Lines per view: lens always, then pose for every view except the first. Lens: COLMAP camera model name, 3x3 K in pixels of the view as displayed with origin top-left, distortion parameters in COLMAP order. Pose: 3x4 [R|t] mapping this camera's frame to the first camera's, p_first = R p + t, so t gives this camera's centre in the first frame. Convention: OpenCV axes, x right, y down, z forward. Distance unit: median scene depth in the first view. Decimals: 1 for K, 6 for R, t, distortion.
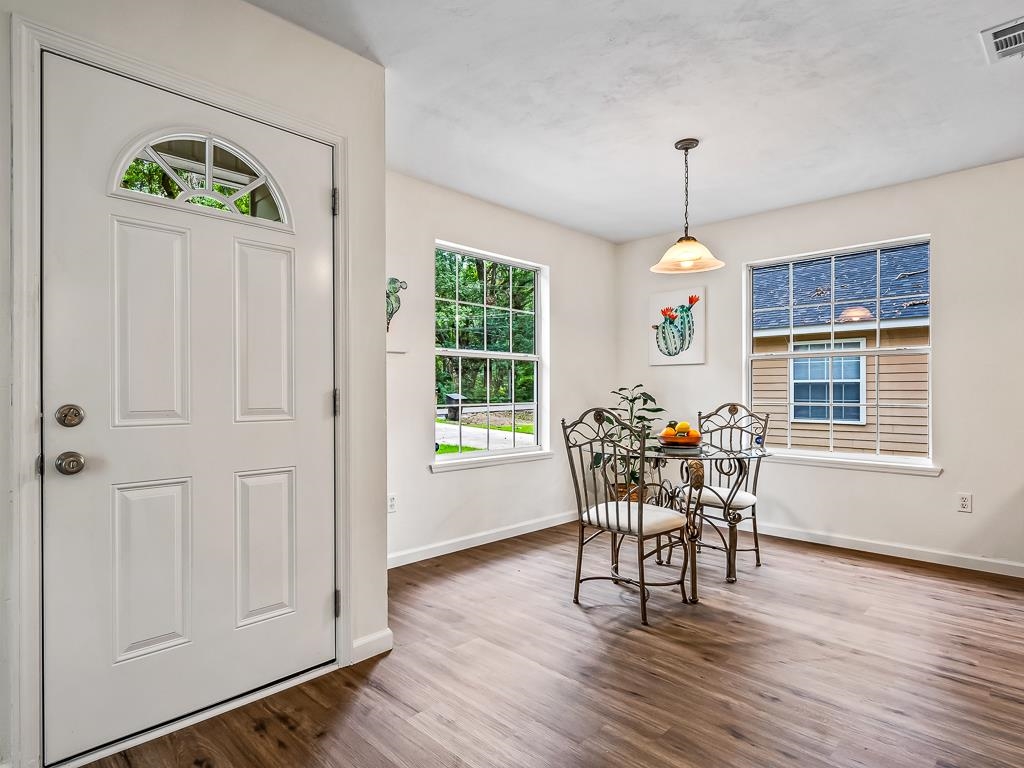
lens RADIAL K [[563.8, 0, 484.0], [0, 563.8, 390.7], [0, 0, 1]] dist [-0.001937, -0.001676]
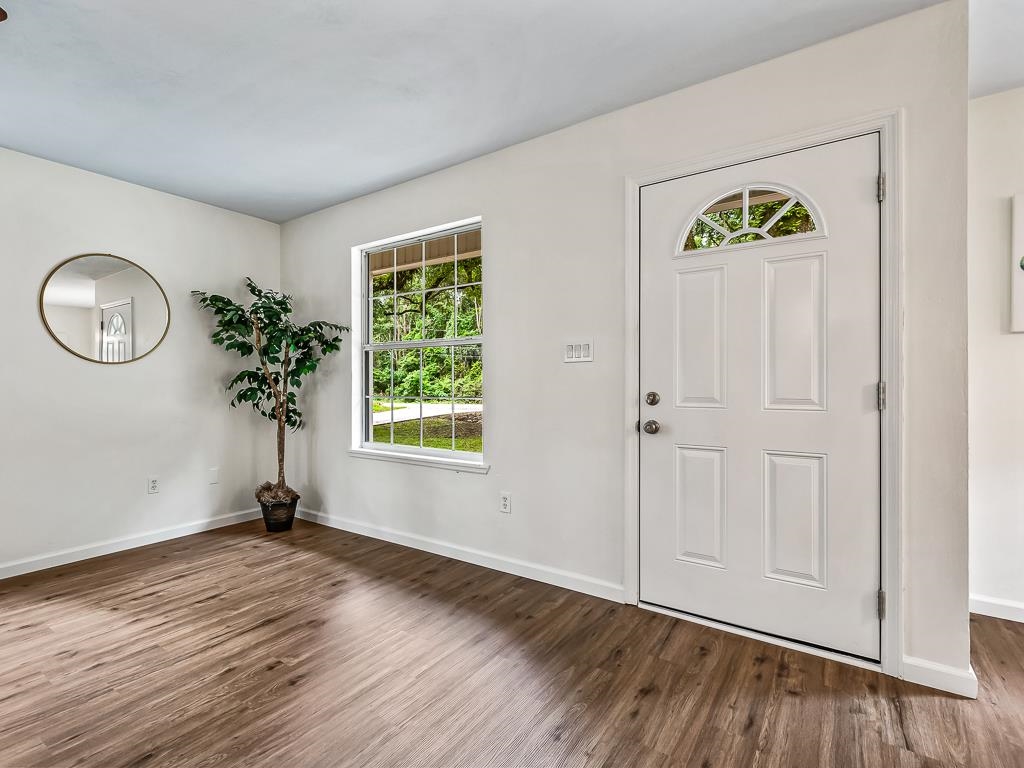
lens RADIAL K [[500.0, 0, 478.1], [0, 500.0, 384.9], [0, 0, 1]] dist [0.003072, -0.000094]
pose [[0.167534, 0.004441, -0.985856, 0.310560], [0.001751, 0.999987, 0.004802, -0.002397], [0.985865, -0.002531, 0.167524, 0.118173]]
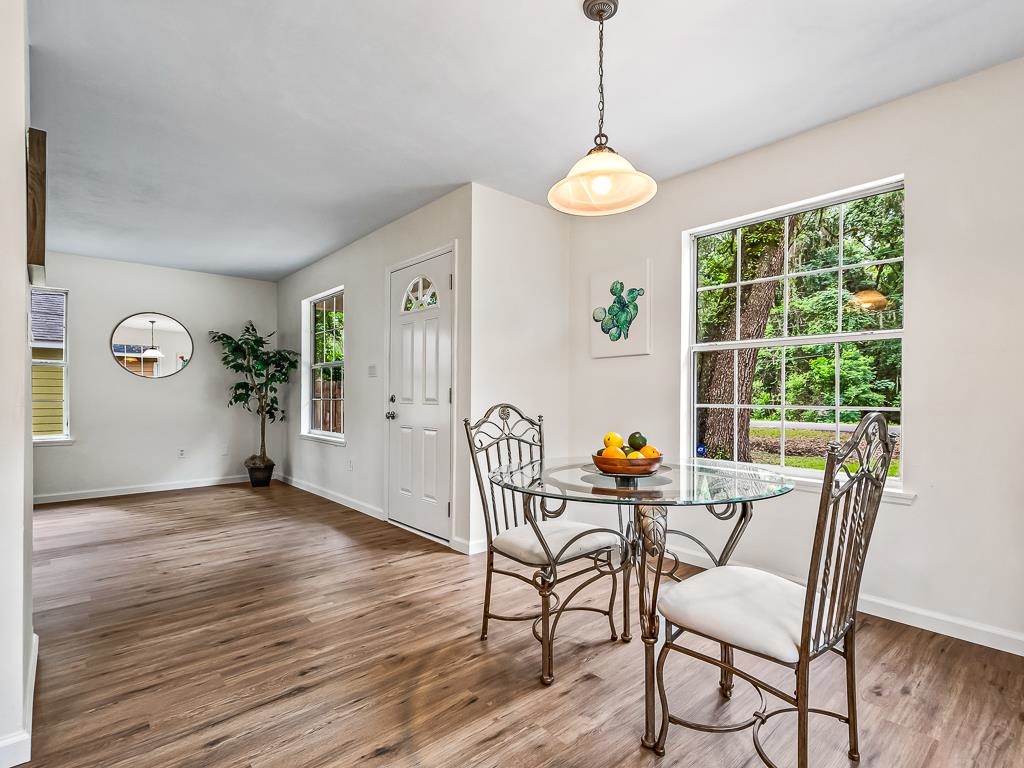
lens RADIAL K [[511.8, 0, 551.8], [0, 511.8, 395.3], [0, 0, 1]] dist [0.005883, 0.000697]
pose [[-0.007451, 0.000327, -0.999972, 0.889022], [-0.003572, 0.999994, 0.000353, 0.012054], [0.999966, 0.003575, -0.007449, 0.883328]]
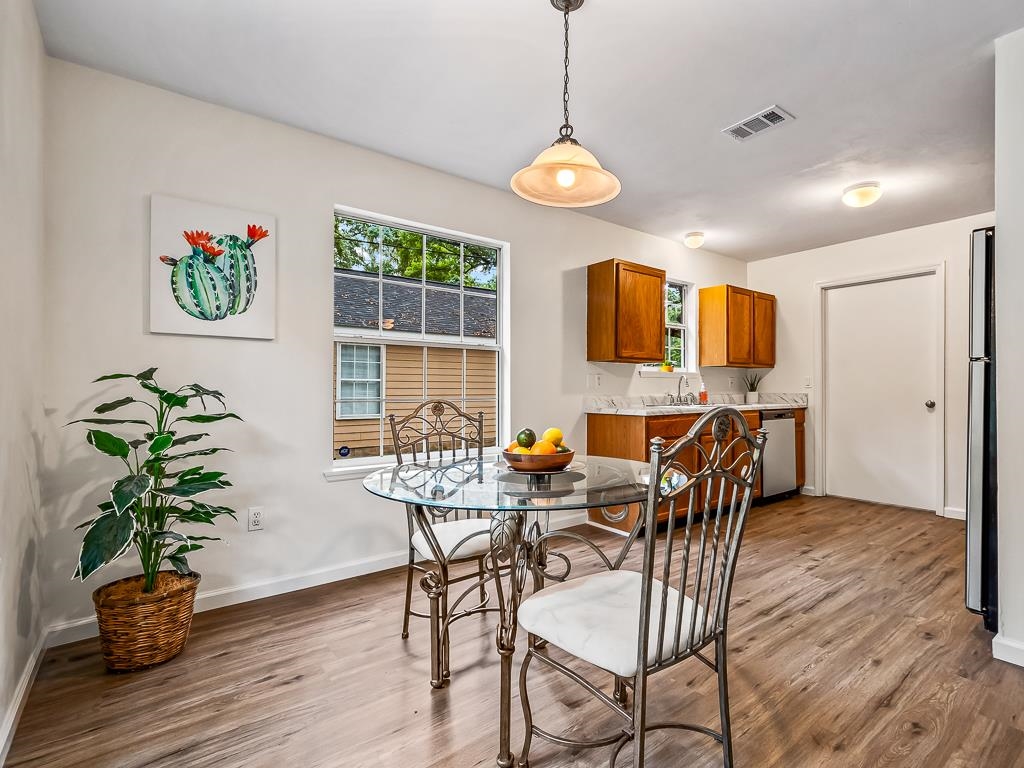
lens RADIAL K [[500.9, 0, 553.8], [0, 500.9, 387.1], [0, 0, 1]] dist [0.001139, -0.000329]
pose [[0.087066, 0.006233, 0.996183, -0.192940], [-0.000065, 0.999980, -0.006251, 0.011449], [-0.996203, 0.000480, 0.087065, 0.898593]]
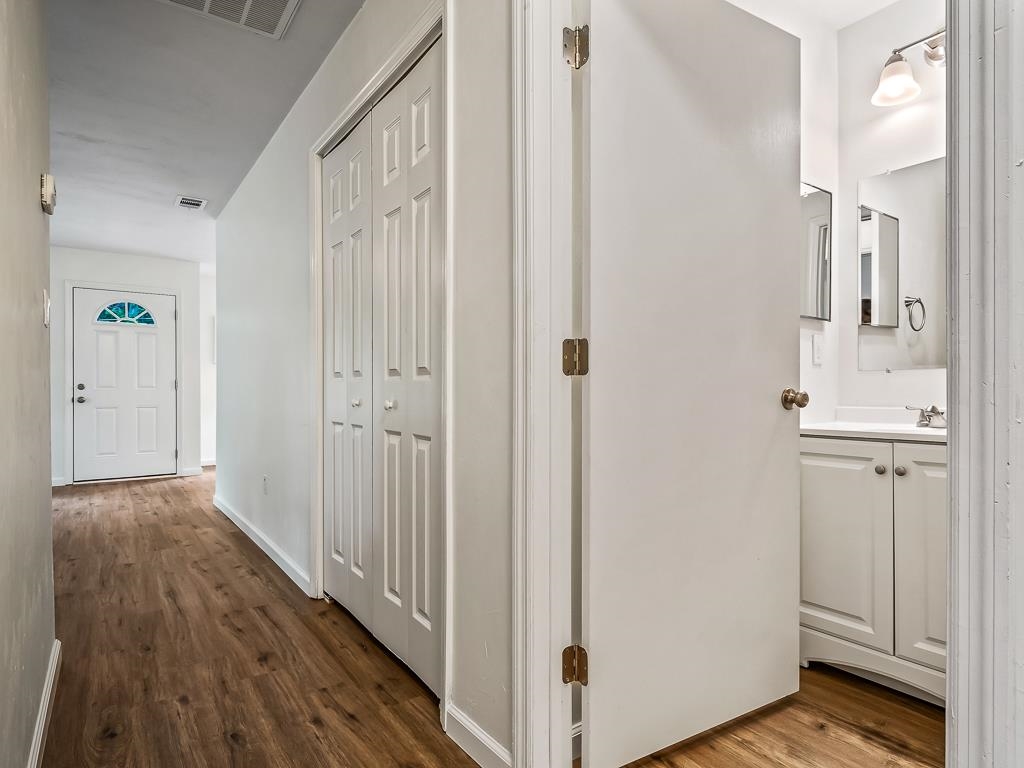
lens RADIAL K [[582.7, 0, 531.4], [0, 582.7, 387.1], [0, 0, 1]] dist [-0.000272, -0.000196]
pose [[0.991233, -0.001409, -0.132119, 1.282714], [0.001609, 0.999998, 0.001403, 0.022660], [0.132117, -0.001604, 0.991233, -1.137349]]
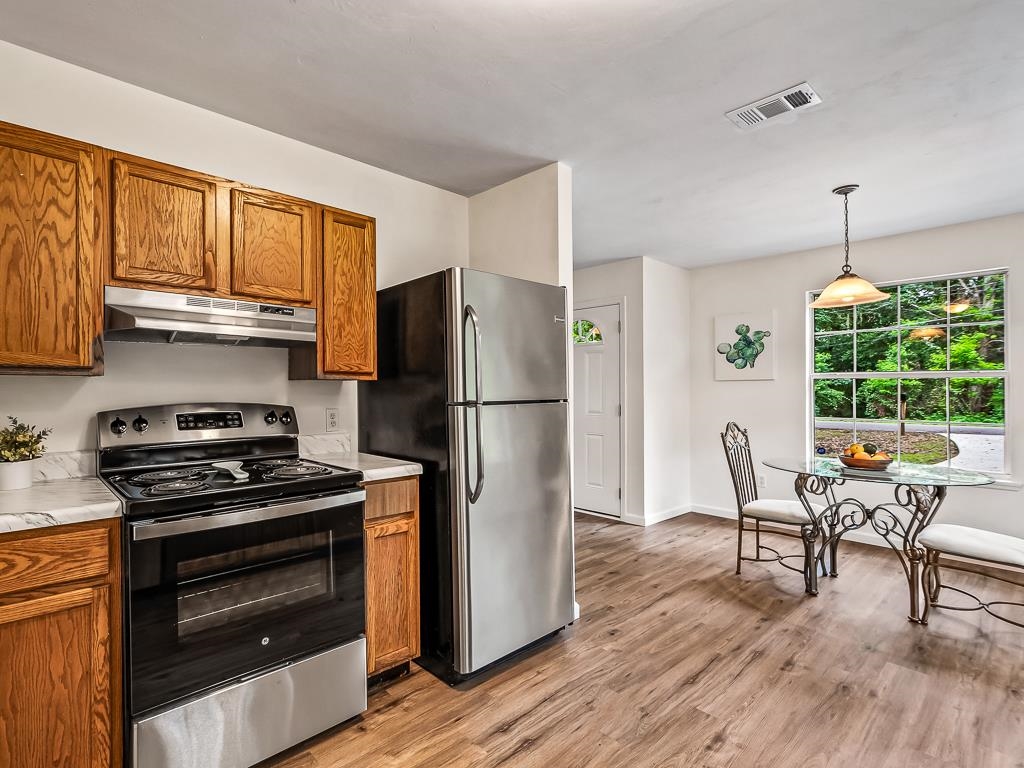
lens RADIAL K [[506.4, 0, 451.6], [0, 506.4, 384.6], [0, 0, 1]] dist [0.004164, -0.000025]
pose [[-0.058096, -0.007687, -0.998281, 1.291612], [-0.000805, 0.999970, -0.007653, -0.047039], [0.998311, 0.000359, -0.058101, 0.270410]]
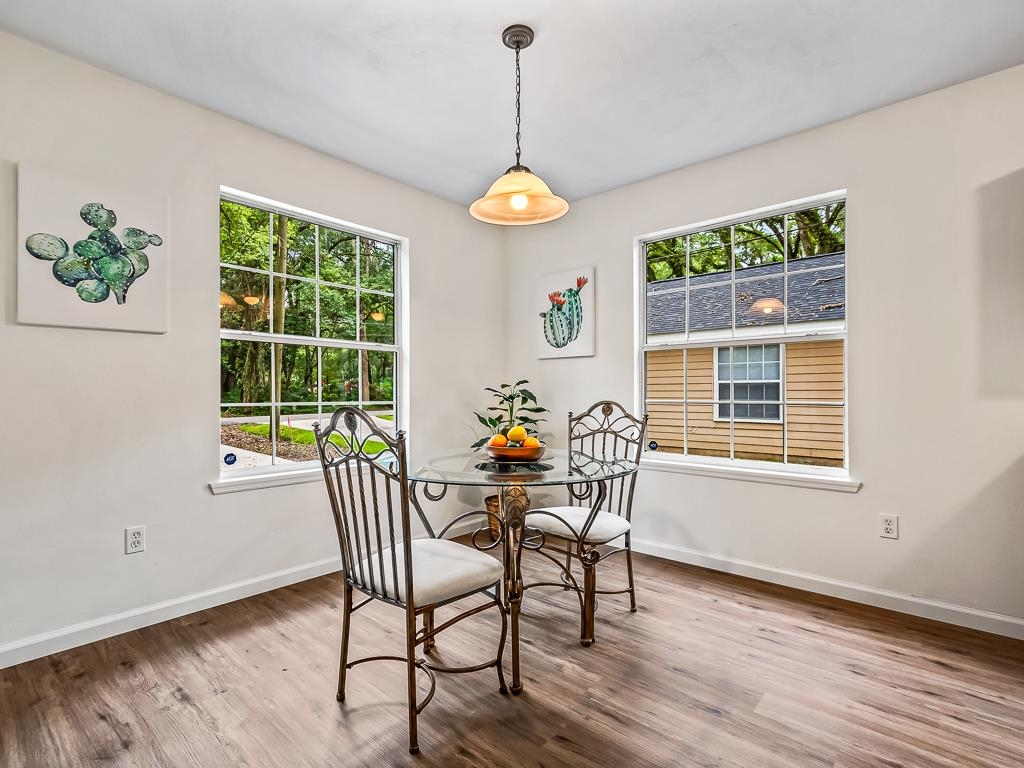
lens RADIAL K [[501.7, 0, 493.2], [0, 501.7, 390.7], [0, 0, 1]] dist [0.002348, 0.000228]
pose [[0.998206, -0.000656, 0.059875, 0.269354], [0.000899, 0.999991, -0.004025, 0.011453], [-0.059872, 0.004072, 0.998198, 0.342852]]
